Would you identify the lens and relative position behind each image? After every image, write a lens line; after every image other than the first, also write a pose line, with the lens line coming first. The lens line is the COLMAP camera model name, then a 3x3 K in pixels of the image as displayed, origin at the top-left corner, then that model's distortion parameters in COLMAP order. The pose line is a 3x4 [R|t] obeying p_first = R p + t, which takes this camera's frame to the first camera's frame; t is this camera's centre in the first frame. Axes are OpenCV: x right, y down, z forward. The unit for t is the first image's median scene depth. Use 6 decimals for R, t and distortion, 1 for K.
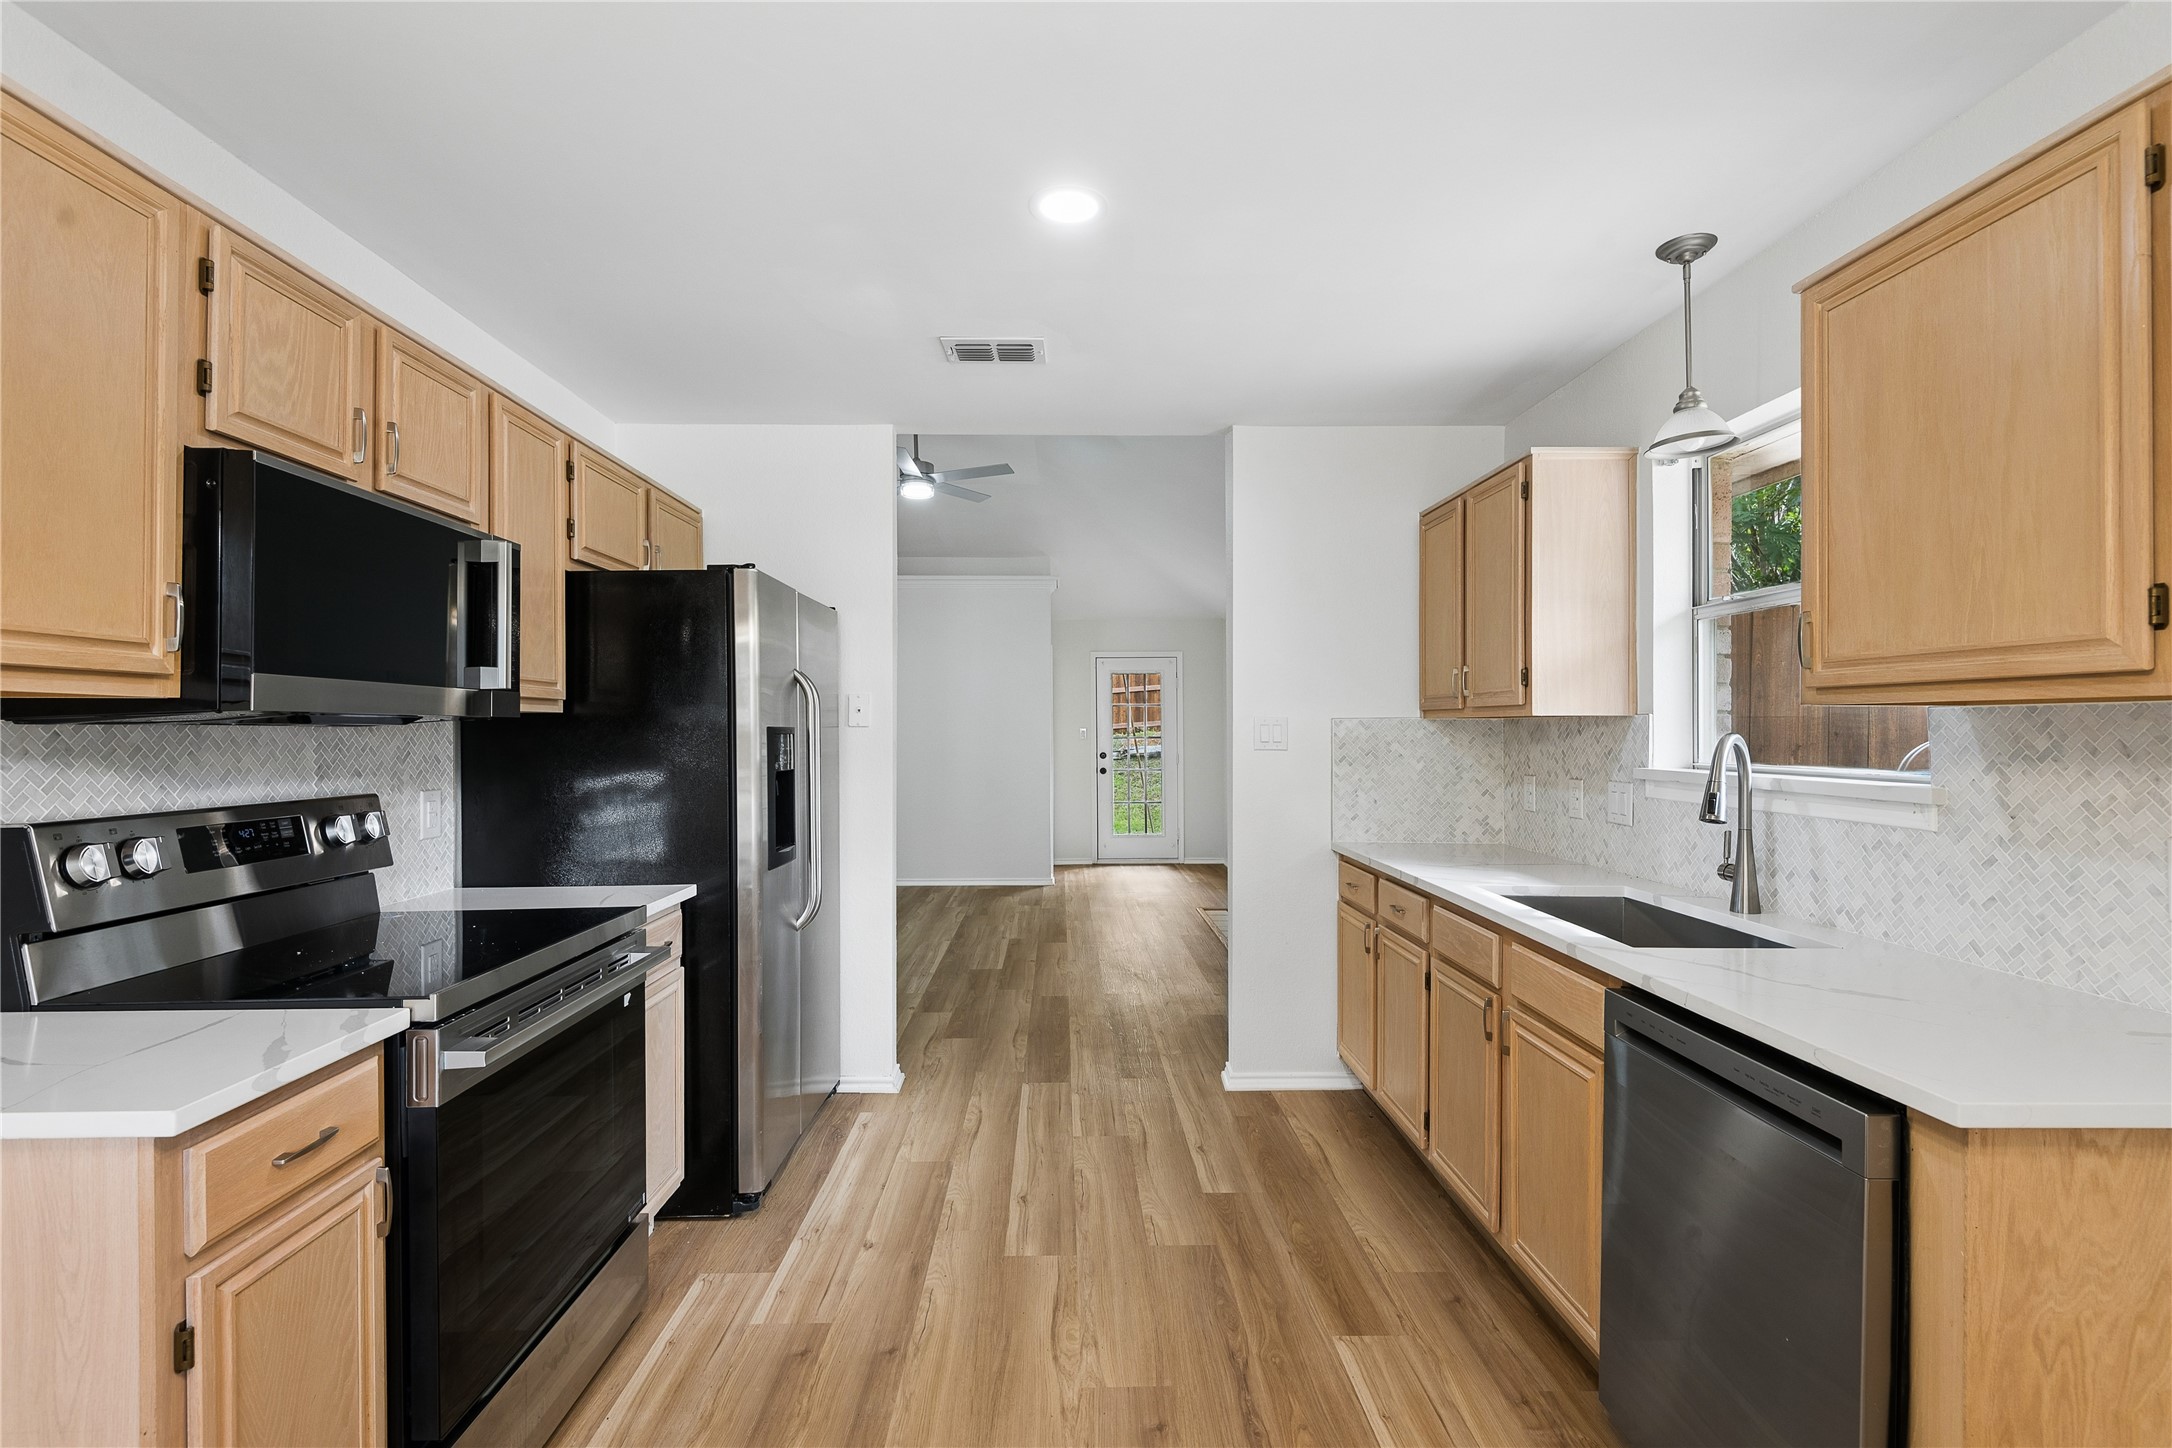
lens RADIAL K [[993.6, 0, 1074.7], [0, 993.6, 722.3], [0, 0, 1]] dist [0.041493, -0.020361]
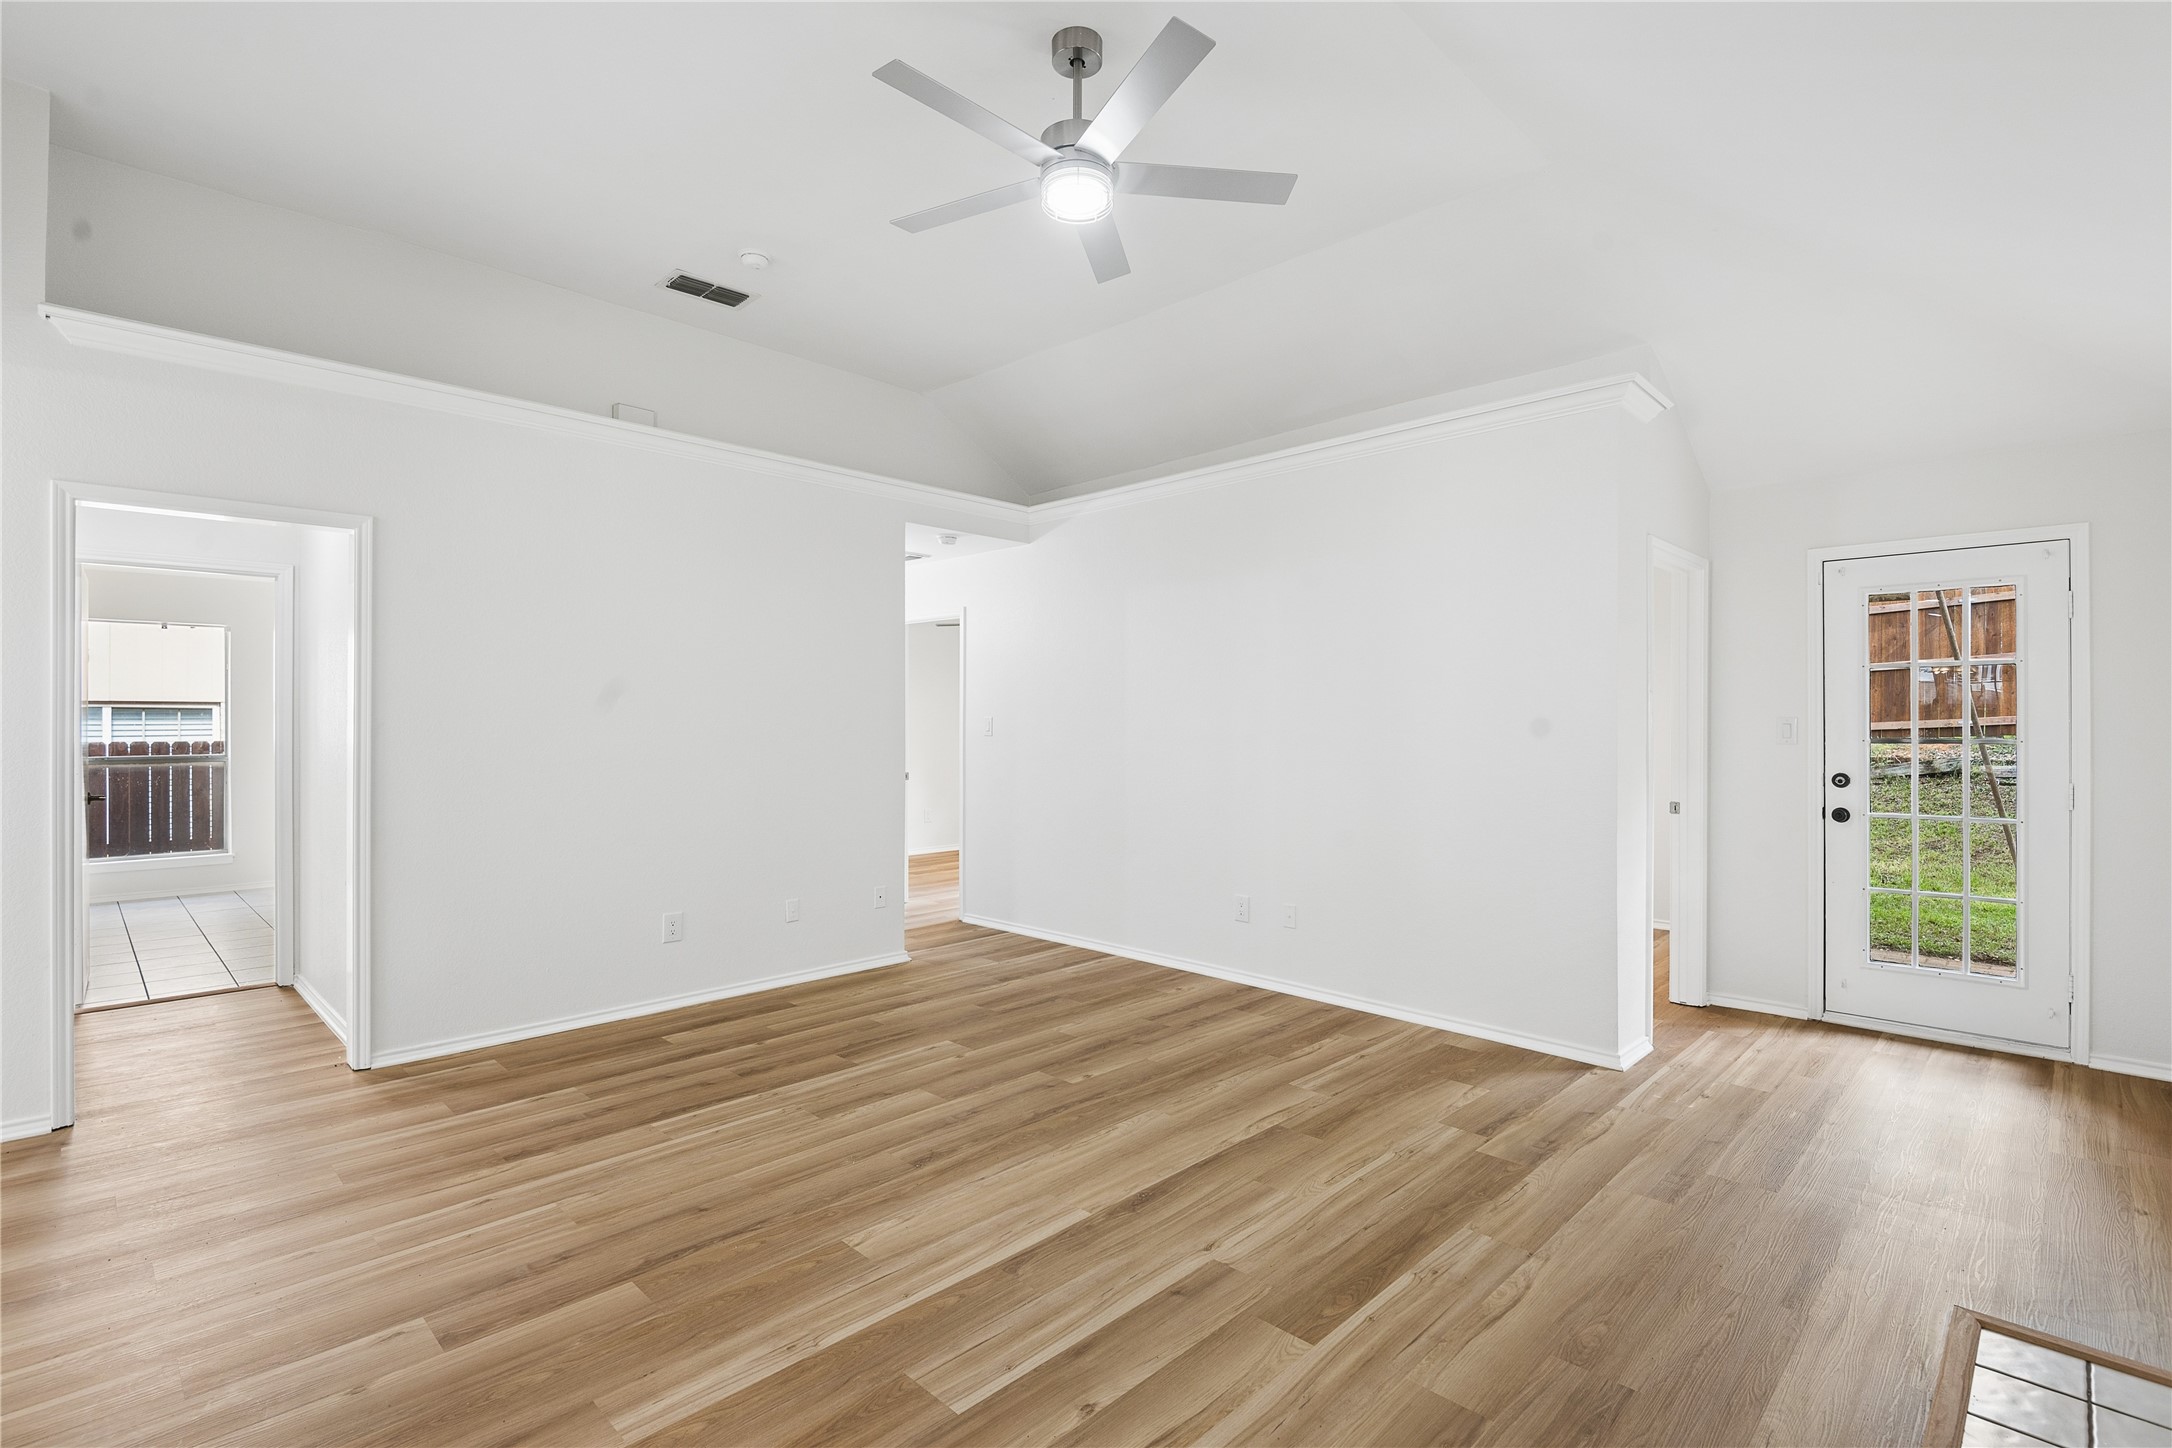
lens RADIAL K [[993.6, 0, 1082.6], [0, 993.6, 755.7], [0, 0, 1]] dist [0.032458, -0.028491]
pose [[0.694352, 0.032872, -0.718884, 0.439212], [-0.000069, 0.998959, 0.045613, -0.006048], [0.719636, -0.031622, 0.693632, 1.695987]]
